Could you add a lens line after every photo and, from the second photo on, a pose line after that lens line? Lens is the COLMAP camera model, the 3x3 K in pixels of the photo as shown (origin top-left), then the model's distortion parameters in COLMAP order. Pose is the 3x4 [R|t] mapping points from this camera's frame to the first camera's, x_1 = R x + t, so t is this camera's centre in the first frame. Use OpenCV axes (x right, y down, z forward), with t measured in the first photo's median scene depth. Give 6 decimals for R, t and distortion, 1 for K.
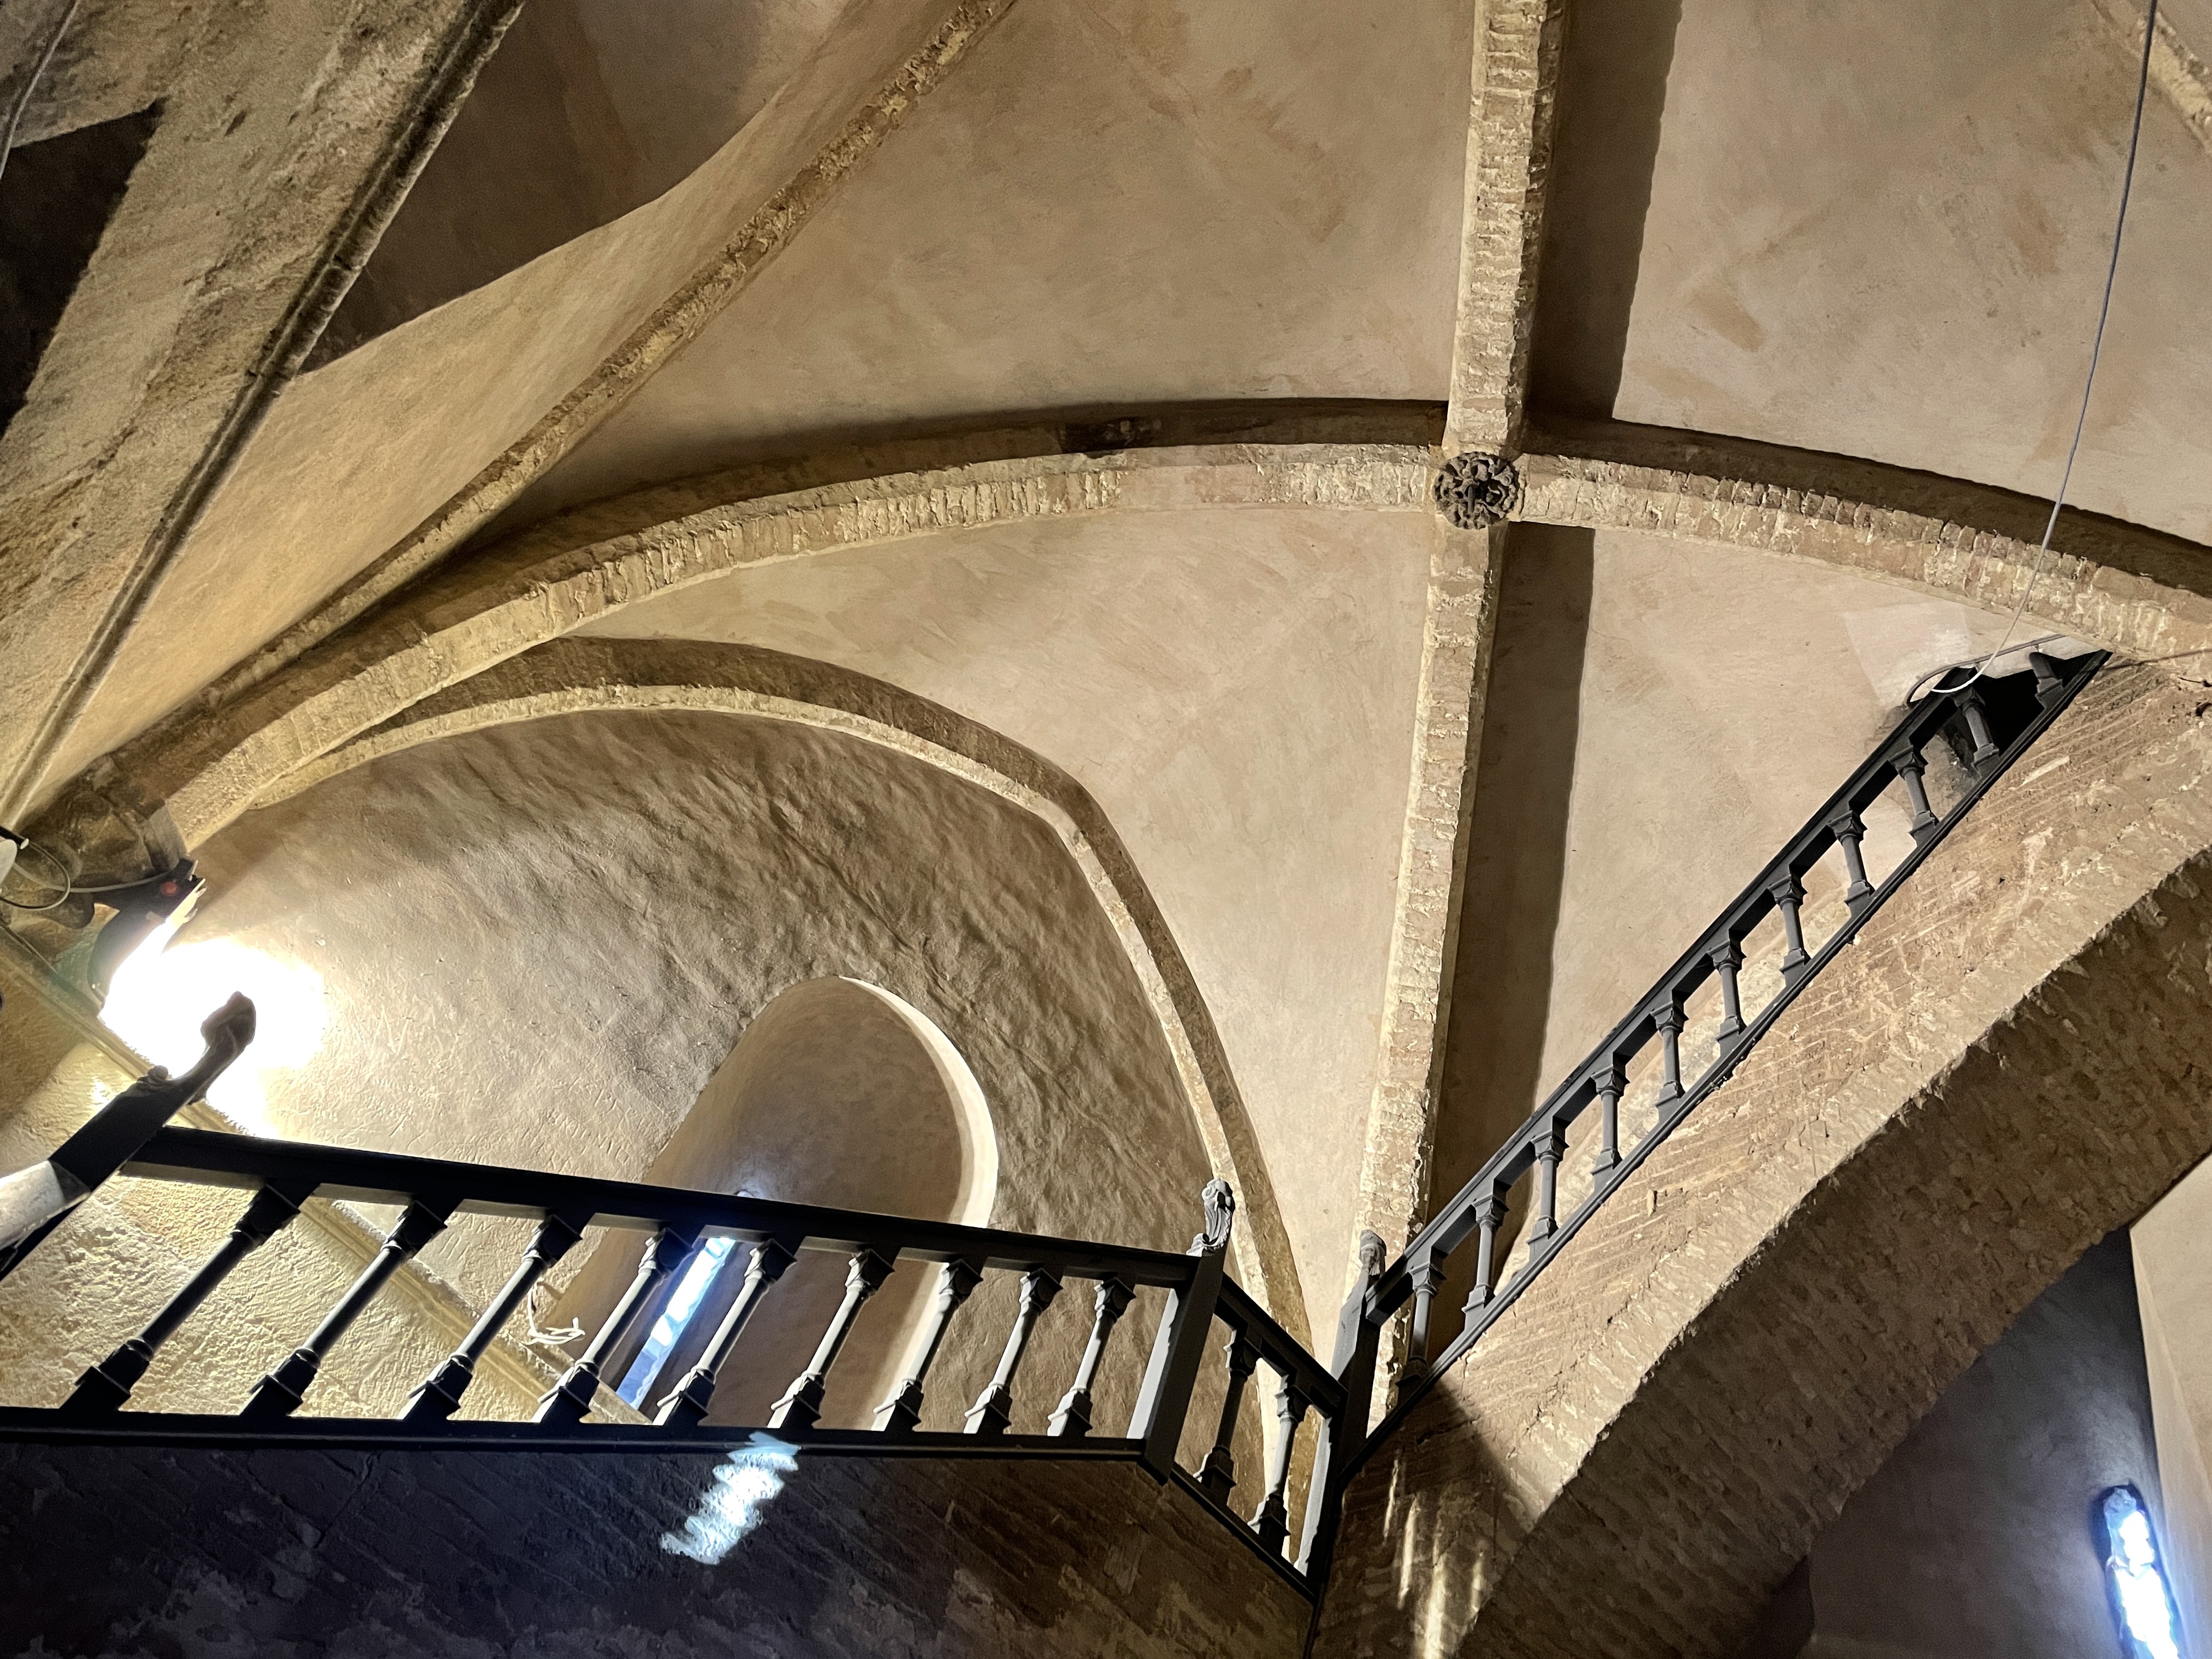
lens RADIAL K [[1671.9, 0, 1099.4], [0, 1671.9, 818.0], [0, 0, 1]] dist [0.075355, -0.096363]
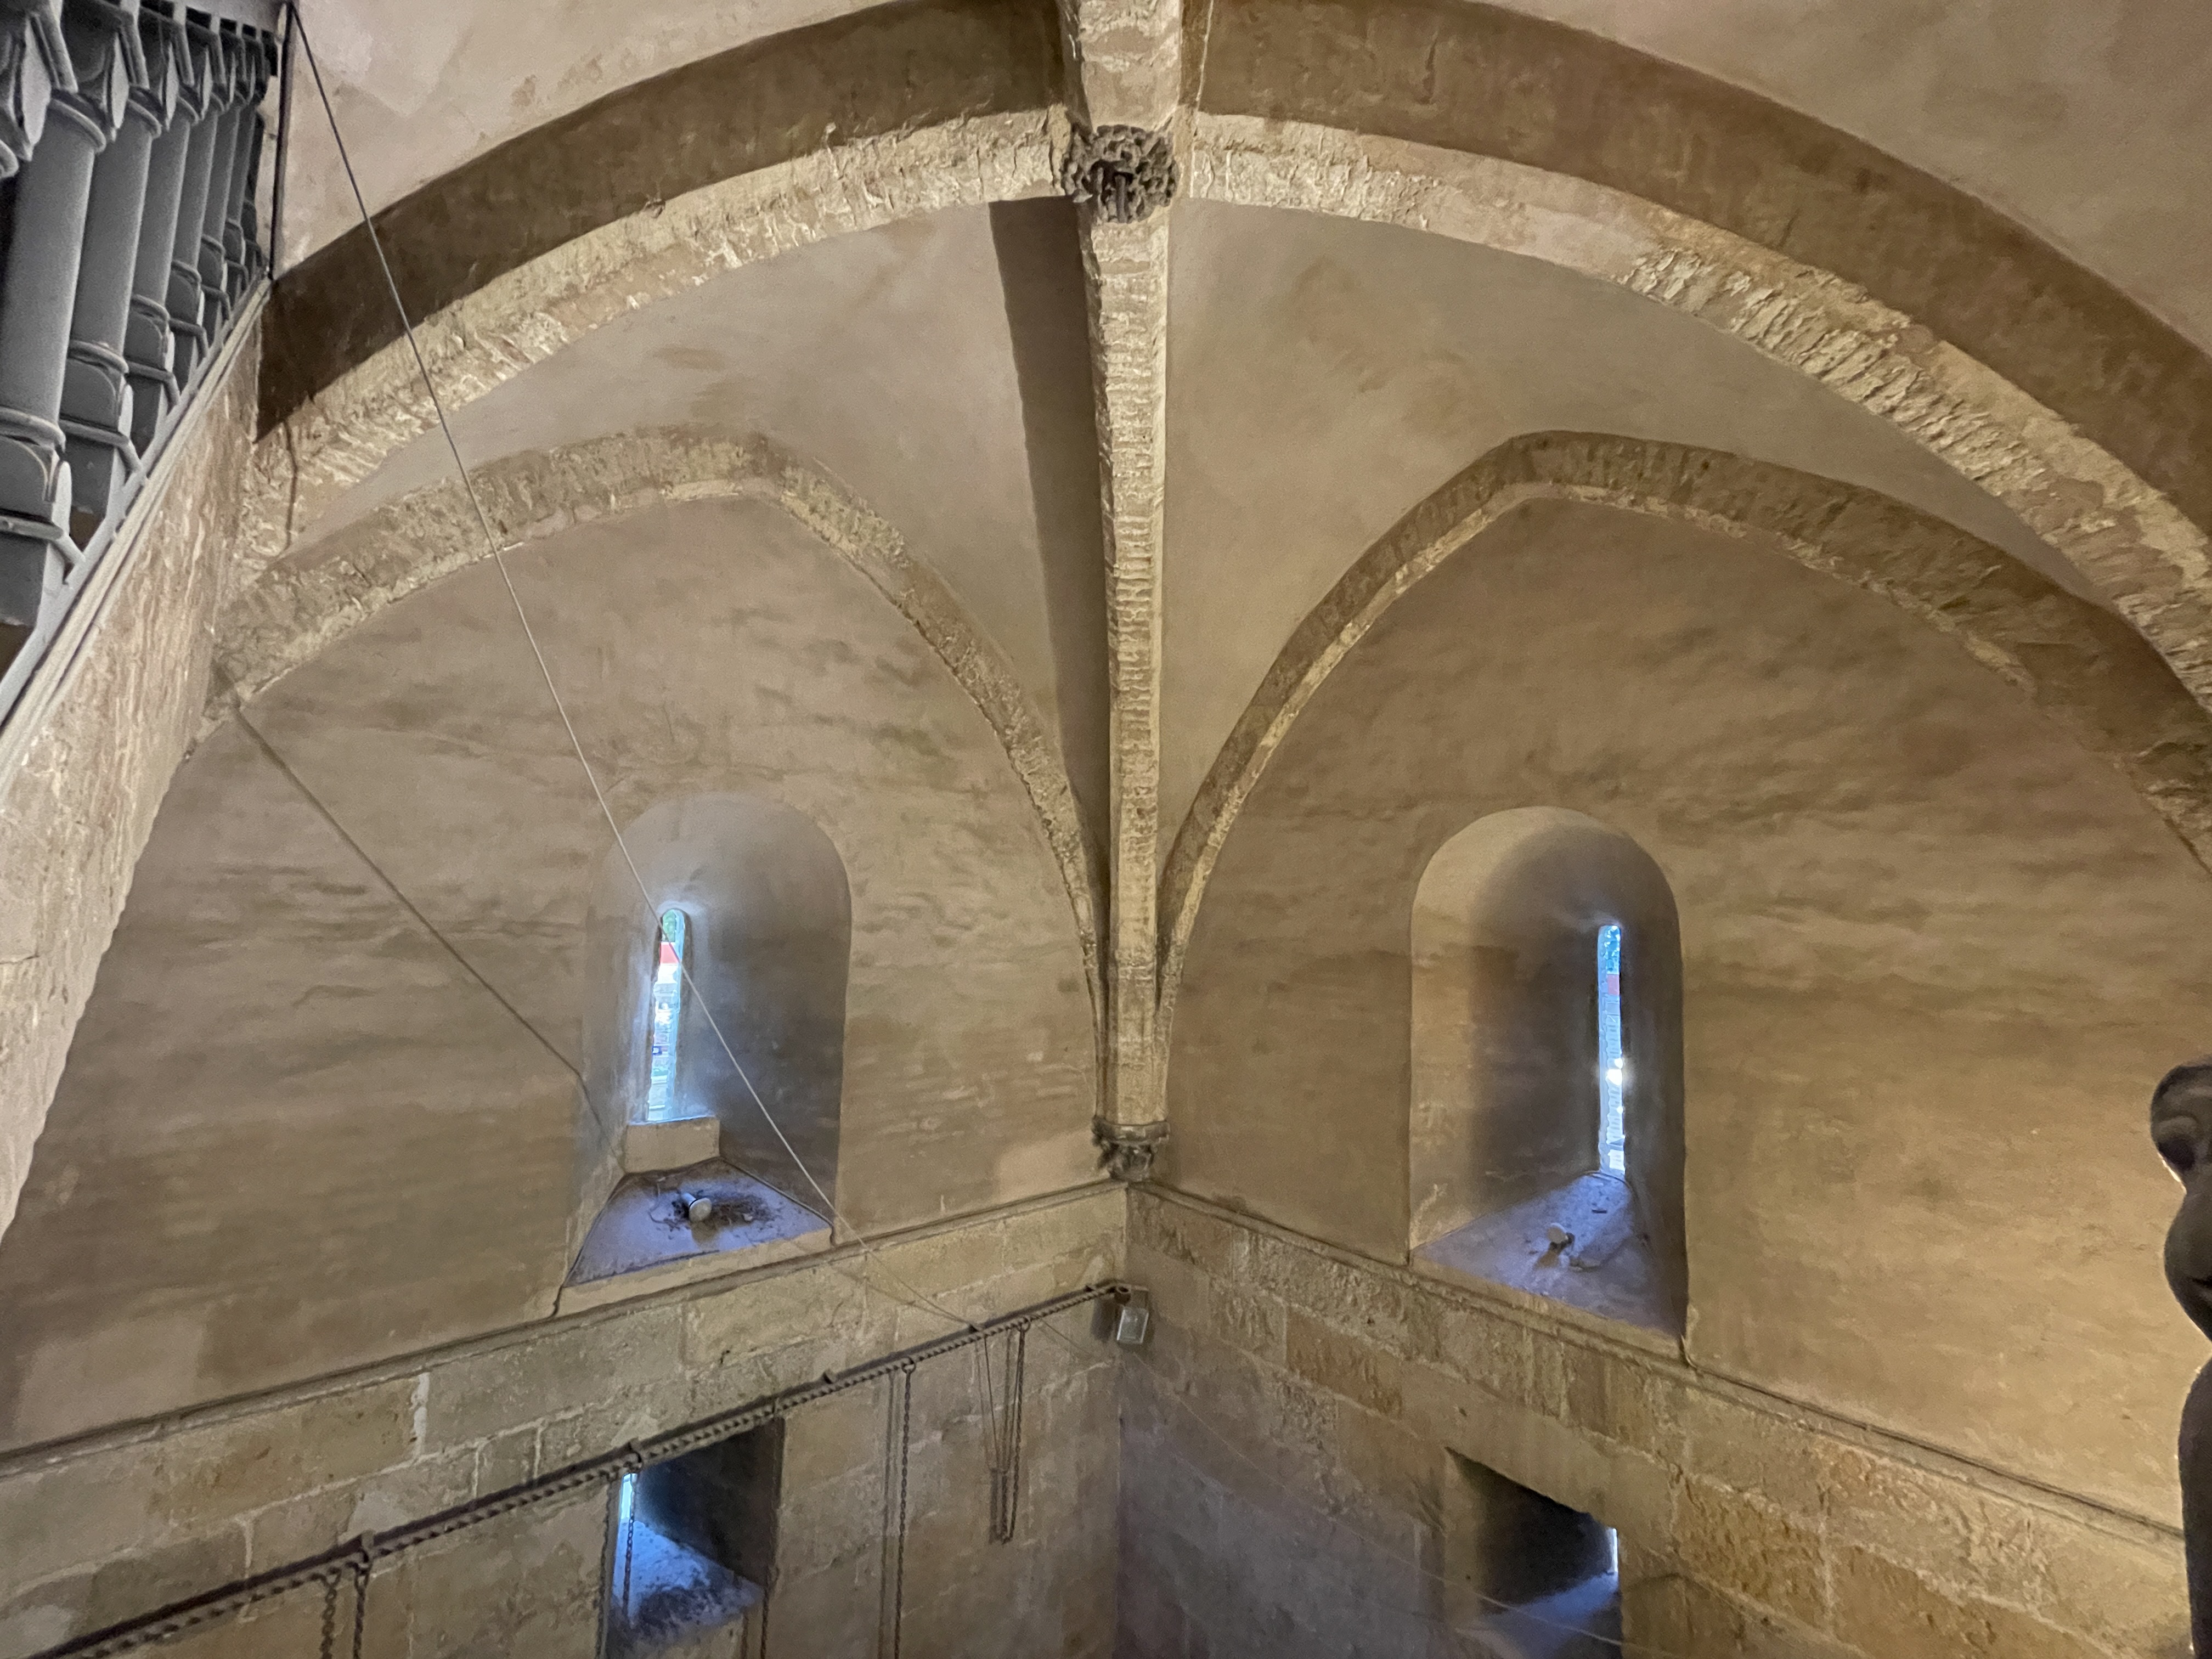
lens RADIAL K [[889.2, 0, 1104.5], [0, 889.2, 820.1], [0, 0, 1]] dist [-0.005091, 0.000703]
pose [[-0.956929, -0.284995, 0.055366, 0.154584], [-0.180061, 0.433009, -0.883222, 0.290335], [0.227740, -0.855150, -0.465675, 1.096804]]
